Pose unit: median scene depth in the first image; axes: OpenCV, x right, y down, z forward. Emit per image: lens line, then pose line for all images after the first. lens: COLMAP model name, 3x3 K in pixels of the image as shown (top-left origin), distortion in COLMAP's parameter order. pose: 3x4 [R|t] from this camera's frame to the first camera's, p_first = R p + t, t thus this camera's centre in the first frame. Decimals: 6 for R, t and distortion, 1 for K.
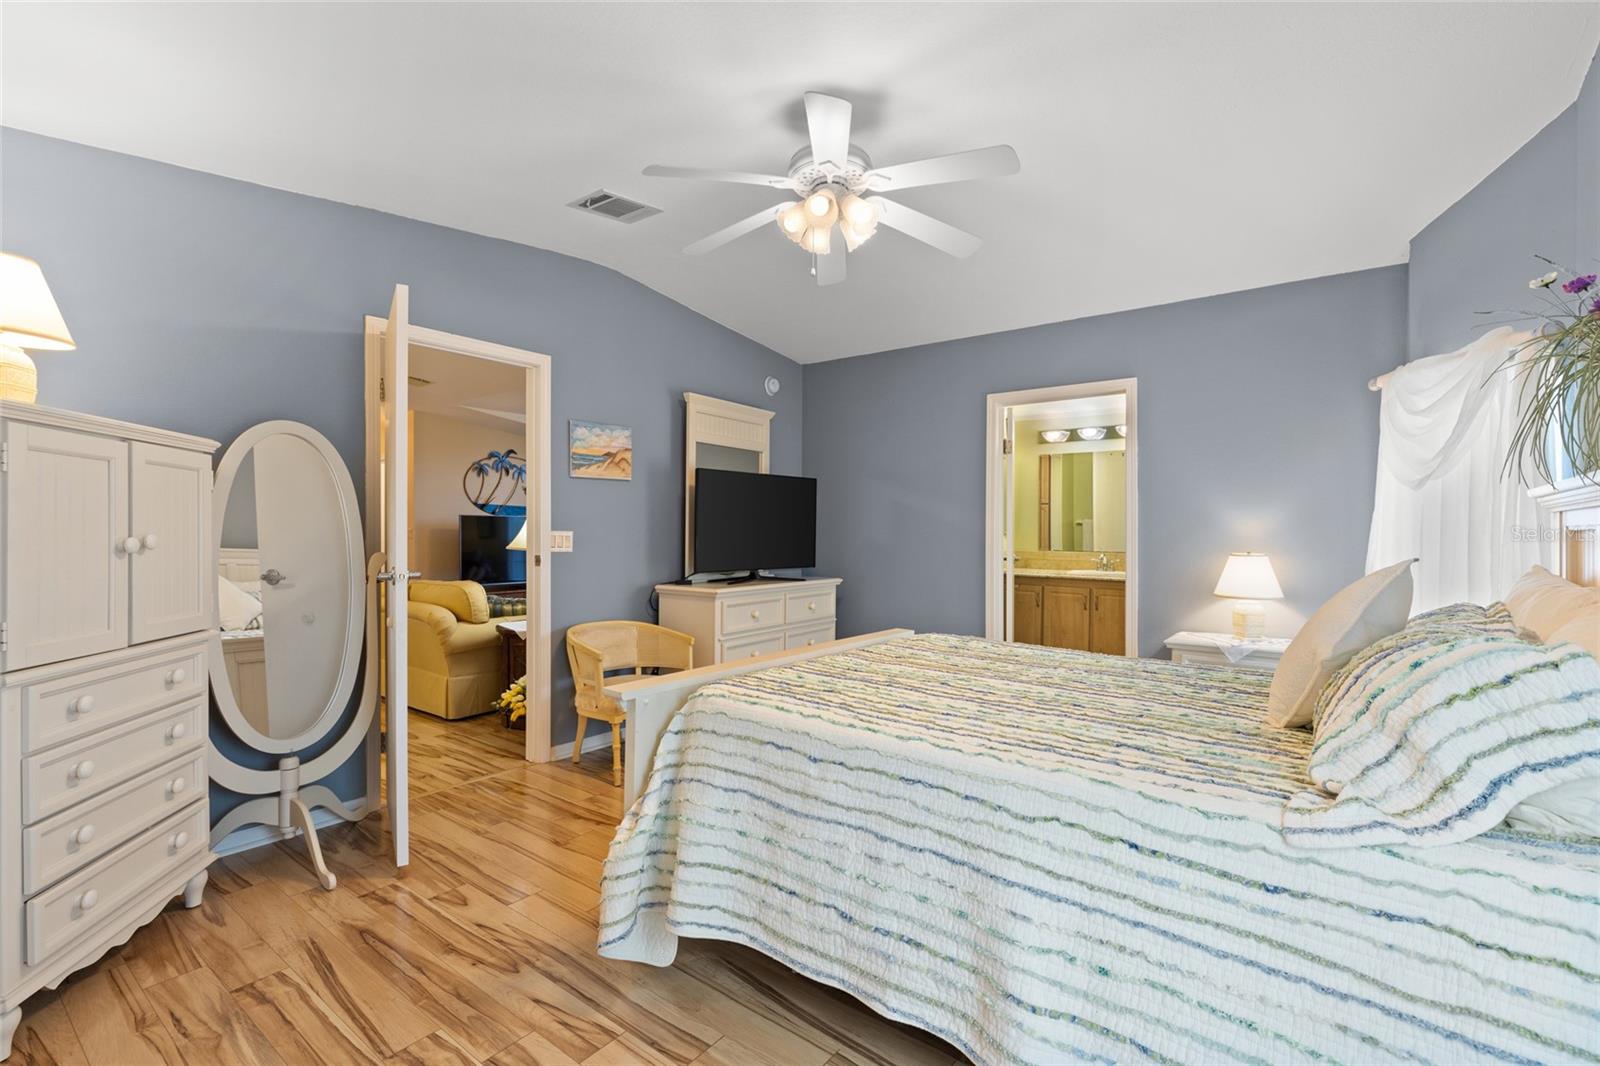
lens RADIAL K [[714.4, 0, 798.0], [0, 714.4, 536.3], [0, 0, 1]] dist [0.012770, -0.005141]
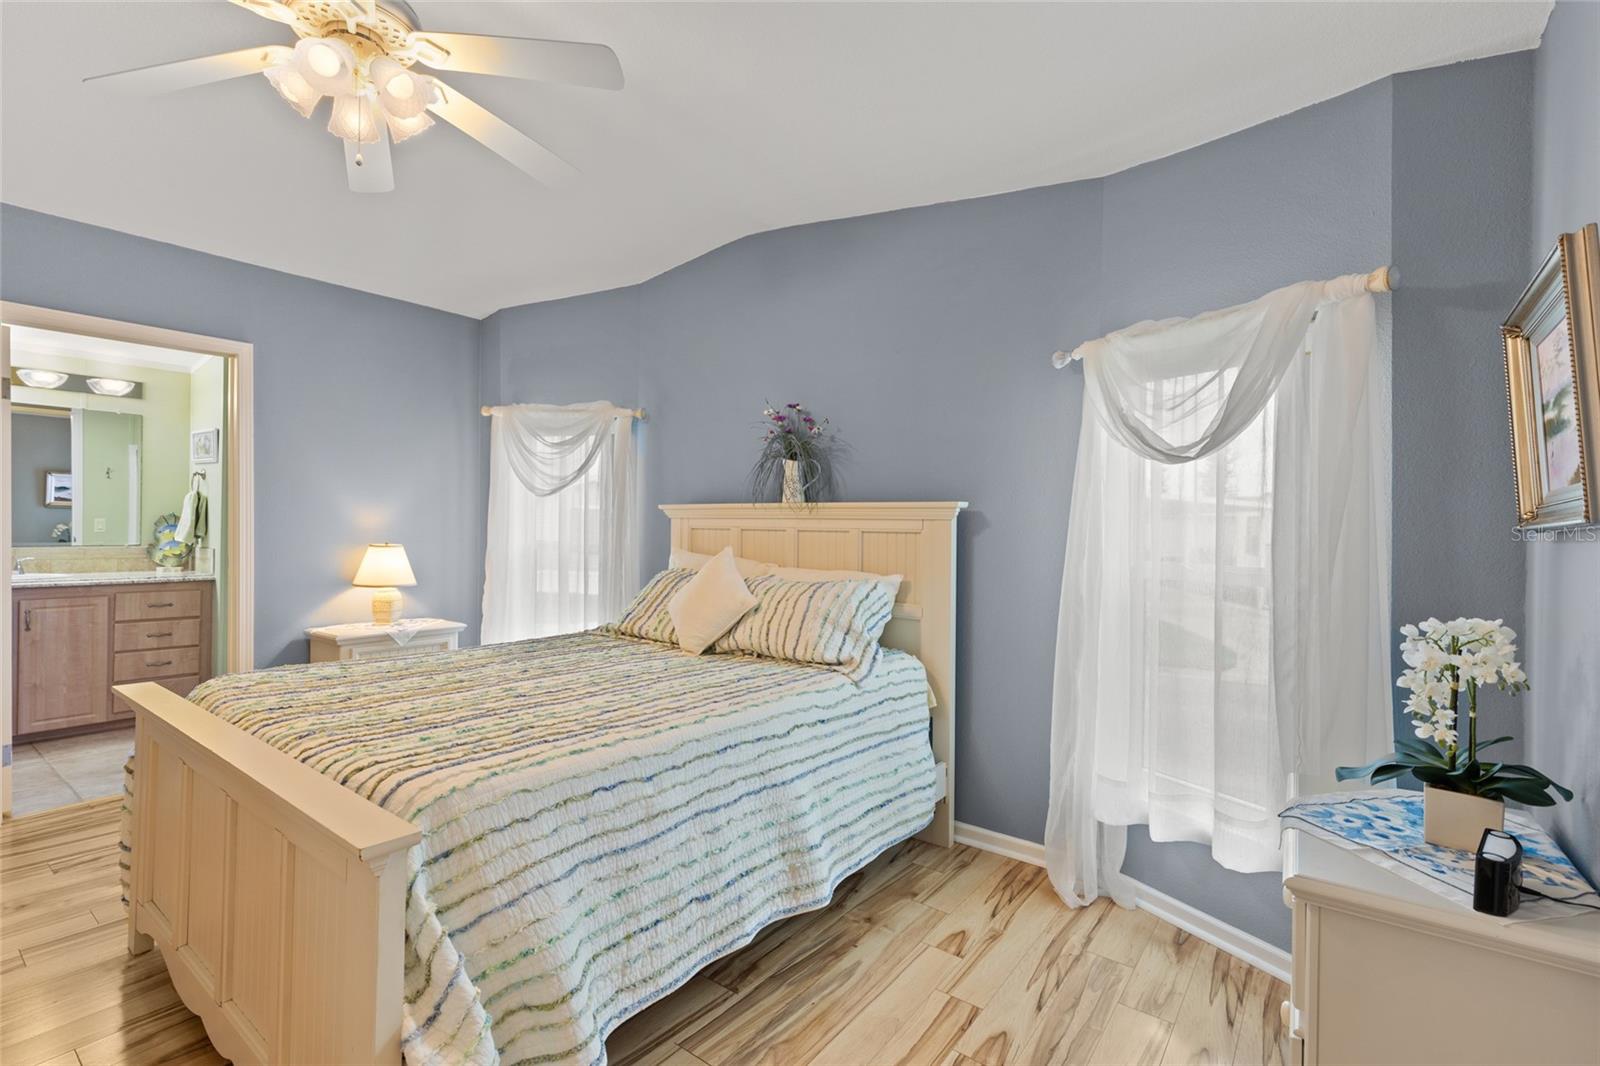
lens RADIAL K [[723.5, 0, 802.8], [0, 723.5, 521.2], [0, 0, 1]] dist [0.010999, -0.000440]
pose [[0.002365, -0.005100, 0.999984, -0.982993], [-0.007529, 0.999959, 0.005117, -0.043440], [-0.999969, -0.007541, 0.002326, 0.816034]]
